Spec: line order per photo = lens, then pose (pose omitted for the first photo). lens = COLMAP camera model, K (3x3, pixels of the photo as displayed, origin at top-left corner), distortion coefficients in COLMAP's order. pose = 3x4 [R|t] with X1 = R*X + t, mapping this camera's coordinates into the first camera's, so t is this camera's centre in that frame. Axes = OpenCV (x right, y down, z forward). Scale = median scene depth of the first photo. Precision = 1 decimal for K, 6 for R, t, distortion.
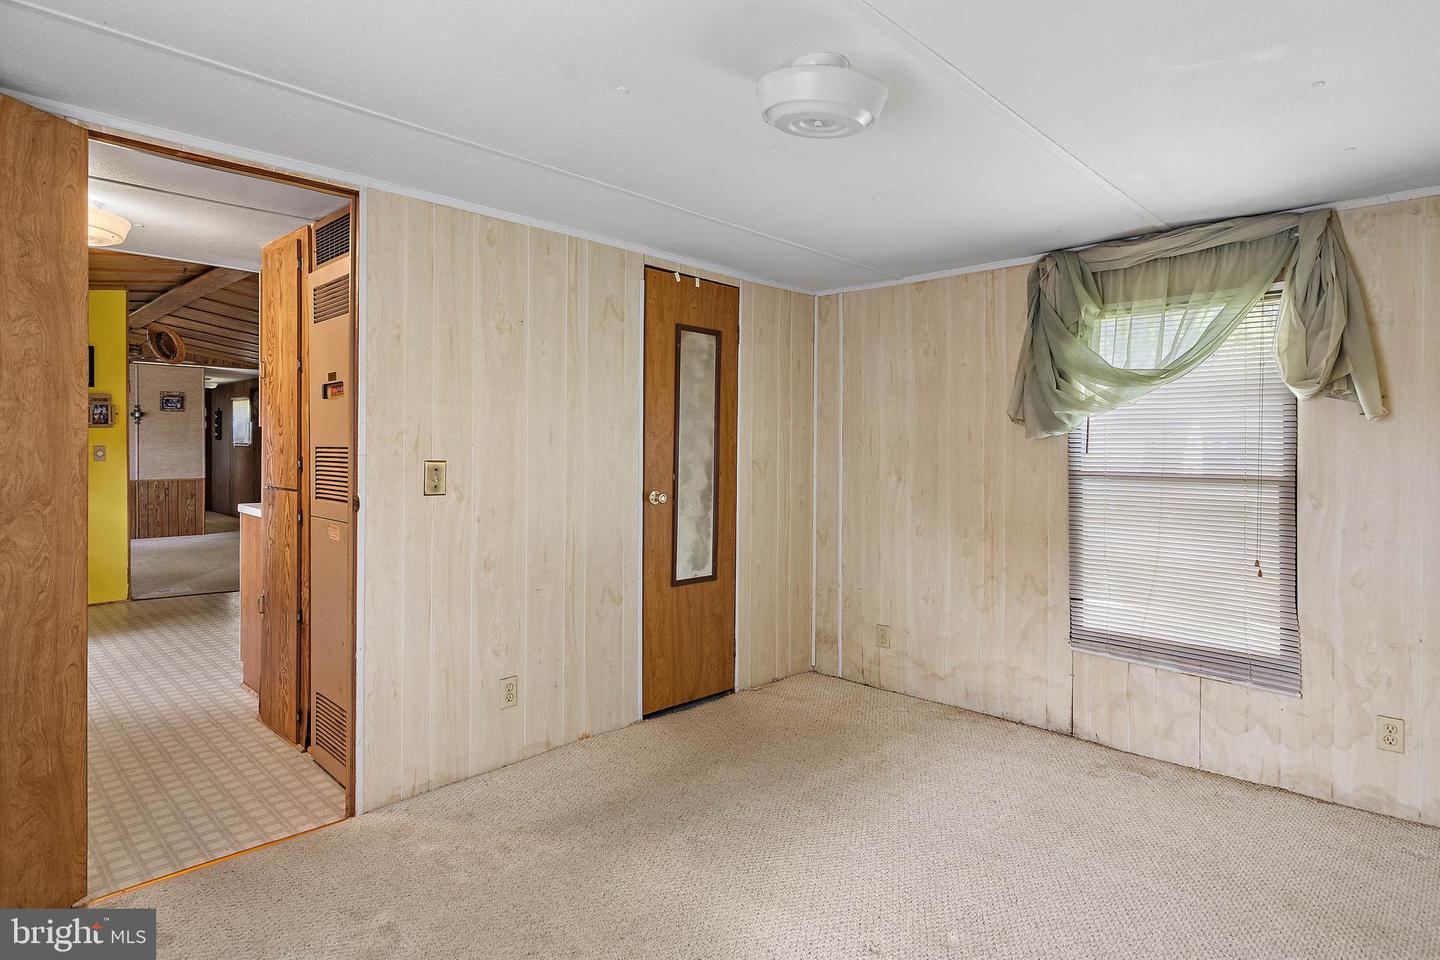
lens RADIAL K [[786.7, 0, 717.3], [0, 786.7, 445.9], [0, 0, 1]] dist [0.004981, 0.001134]
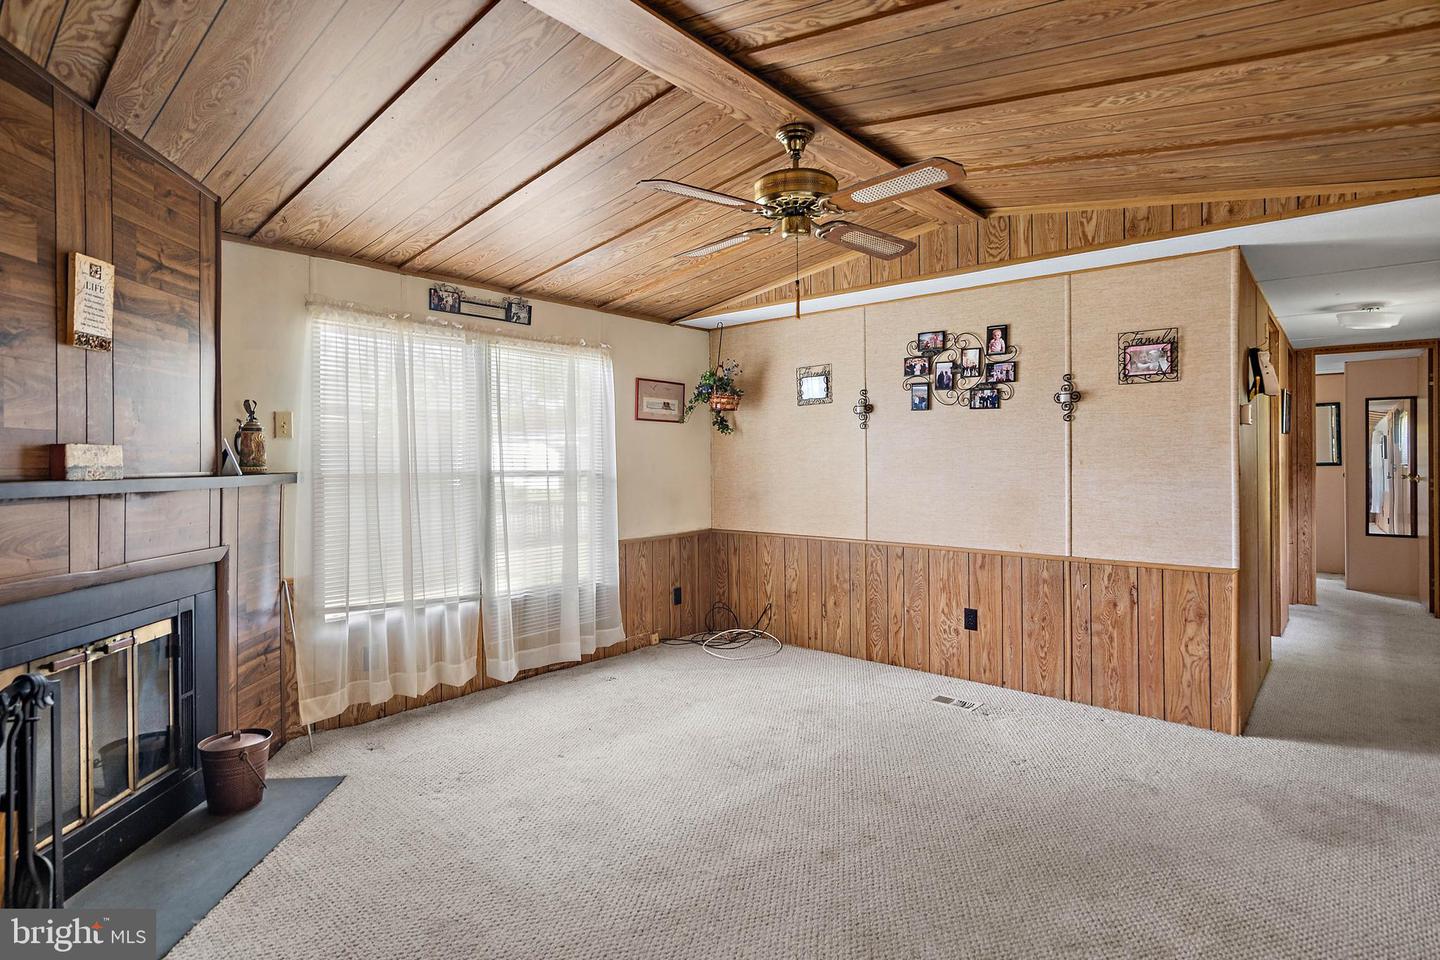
lens RADIAL K [[744.6, 0, 723.7], [0, 744.6, 458.8], [0, 0, 1]] dist [0.005413, 0.000908]
pose [[0.063404, -0.004413, -0.997978, -0.353806], [-0.004813, 0.999977, -0.004728, -0.004946], [0.997976, 0.005103, 0.063382, 0.785021]]
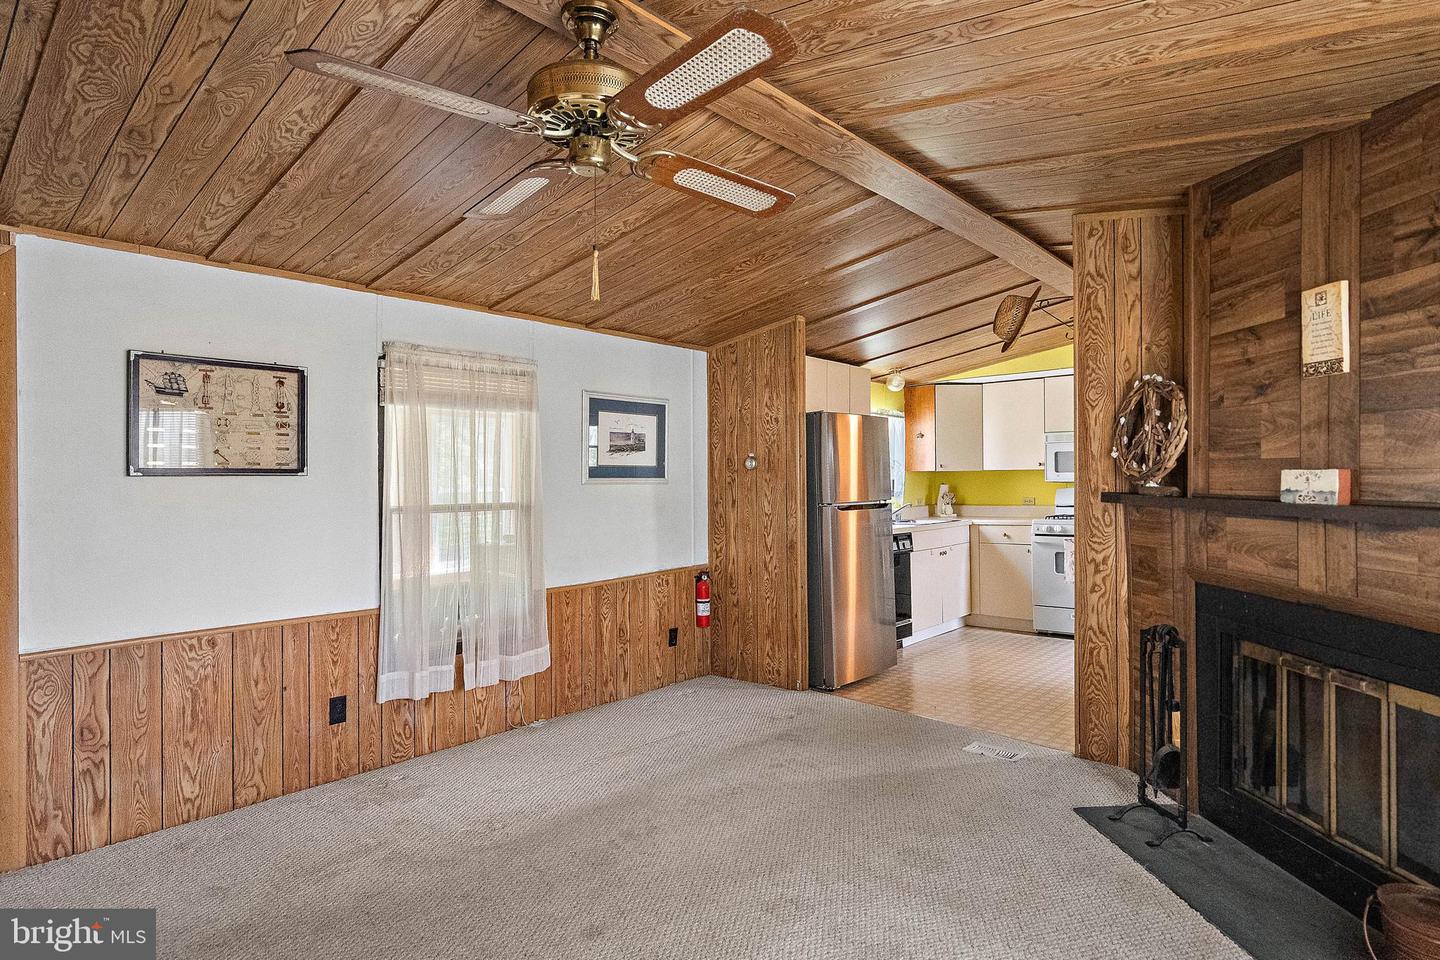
lens RADIAL K [[773.3, 0, 720.0], [0, 773.3, 480.0], [0, 0, 1]] dist [0.000983, 0.000429]
pose [[-0.054751, -0.006188, 0.998481, -0.807710], [0.017121, 0.999828, 0.007136, -0.010888], [-0.998353, 0.017486, -0.054636, 0.806711]]
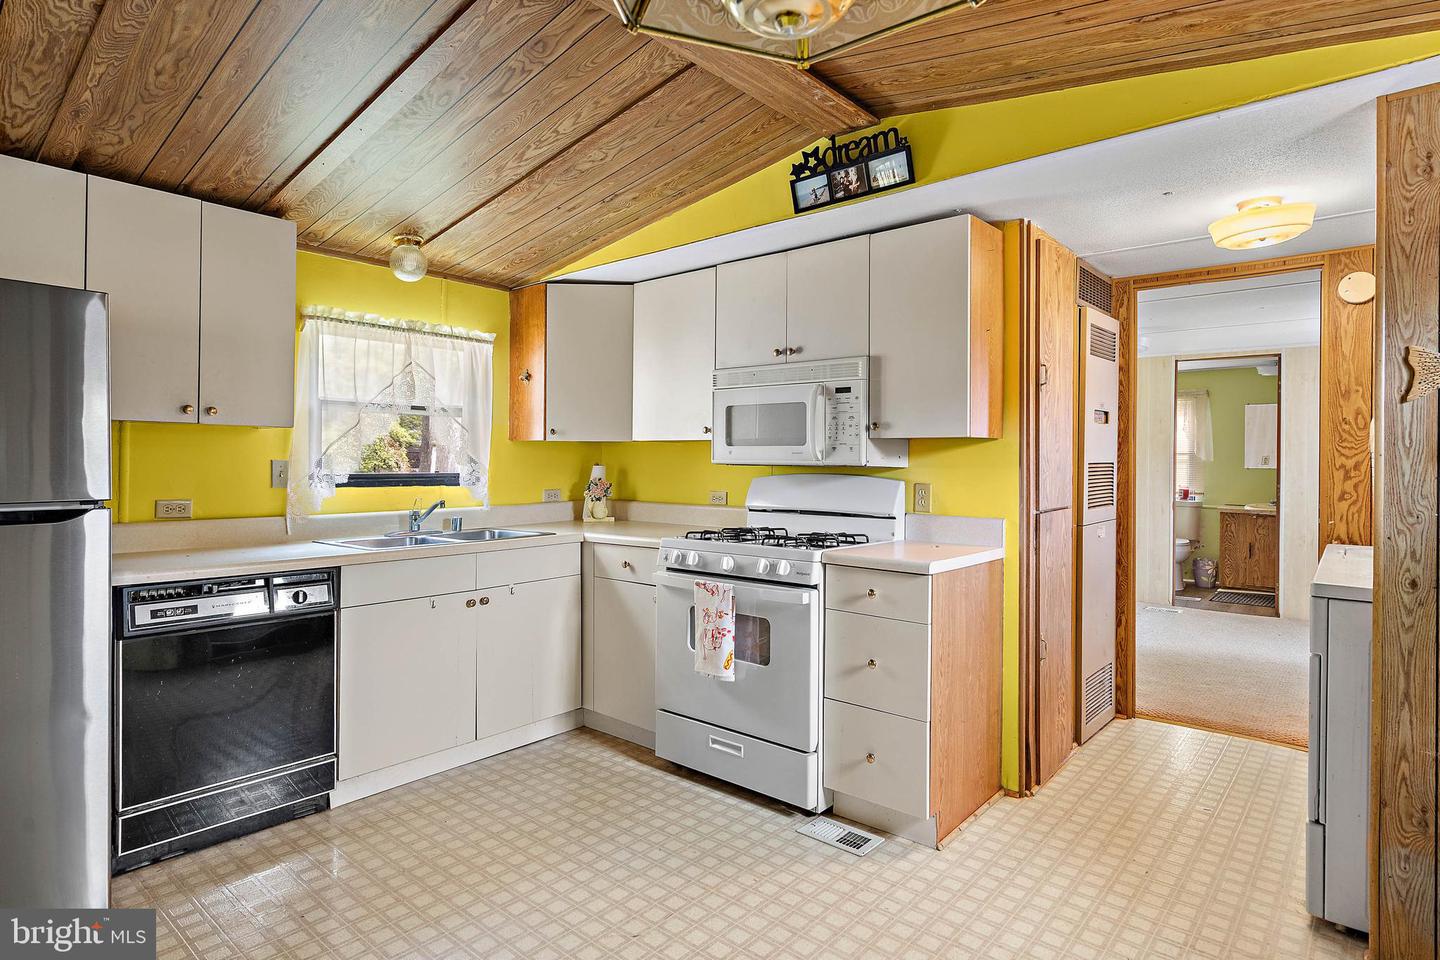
lens RADIAL K [[764.5, 0, 718.0], [0, 764.5, 463.4], [0, 0, 1]] dist [-0.002406, 0.000434]
pose [[-0.054225, -0.012961, 0.998445, -0.494220], [0.000966, 0.999915, 0.013032, -0.004169], [-0.998528, 0.001671, -0.054208, 0.499322]]
